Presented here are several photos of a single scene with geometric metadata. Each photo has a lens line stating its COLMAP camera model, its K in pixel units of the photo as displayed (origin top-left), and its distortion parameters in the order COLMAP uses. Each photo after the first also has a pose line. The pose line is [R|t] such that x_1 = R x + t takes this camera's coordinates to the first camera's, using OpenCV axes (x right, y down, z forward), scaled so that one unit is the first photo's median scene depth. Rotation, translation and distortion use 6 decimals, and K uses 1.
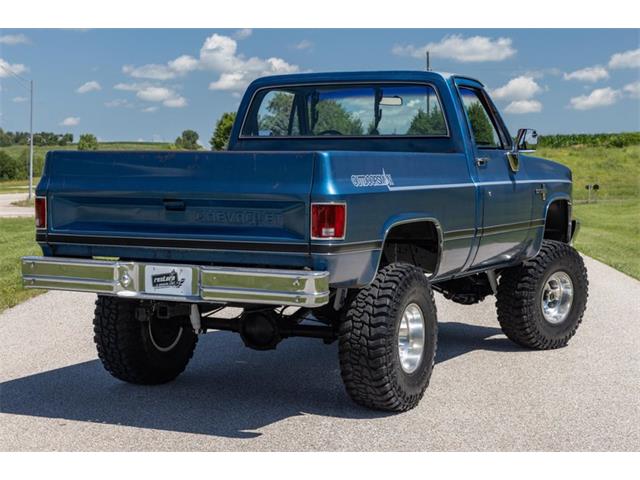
lens RADIAL K [[1280.4, 0, 319.0], [0, 1280.4, 263.2], [0, 0, 1]] dist [0.007347, -0.016337]
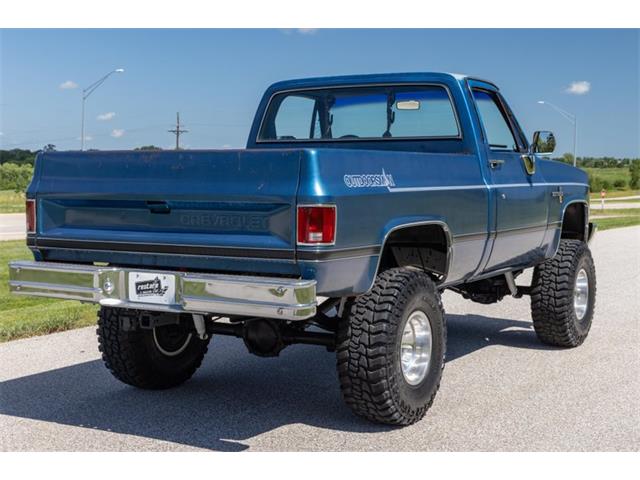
lens RADIAL K [[1005.9, 0, 320.0], [0, 1005.9, 240.0], [0, 0, 1]] dist [0.019510, 0.000059]
pose [[0.997781, 0.000015, -0.066588, 0.051144], [-0.001024, 0.999885, -0.015117, -0.010052], [0.066580, 0.015151, 0.997666, 0.254608]]
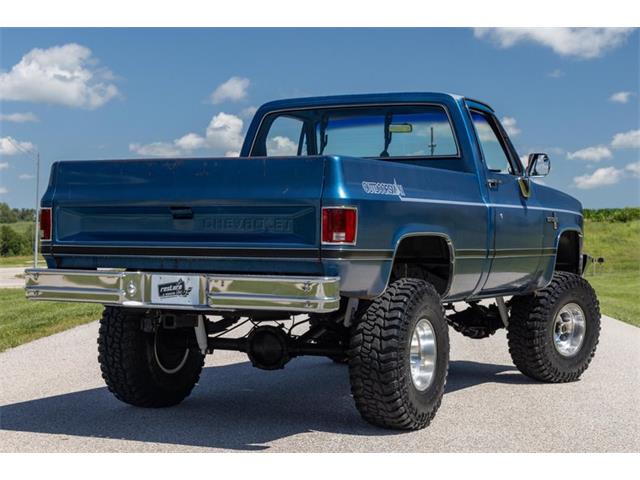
lens RADIAL K [[1280.7, 0, 328.7], [0, 1280.7, 256.2], [0, 0, 1]] dist [0.006812, -0.036449]
pose [[0.999987, 0.003276, 0.003831, -0.003934], [-0.003017, 0.997830, -0.065781, 0.048760], [-0.004039, 0.065769, 0.997827, 0.020054]]
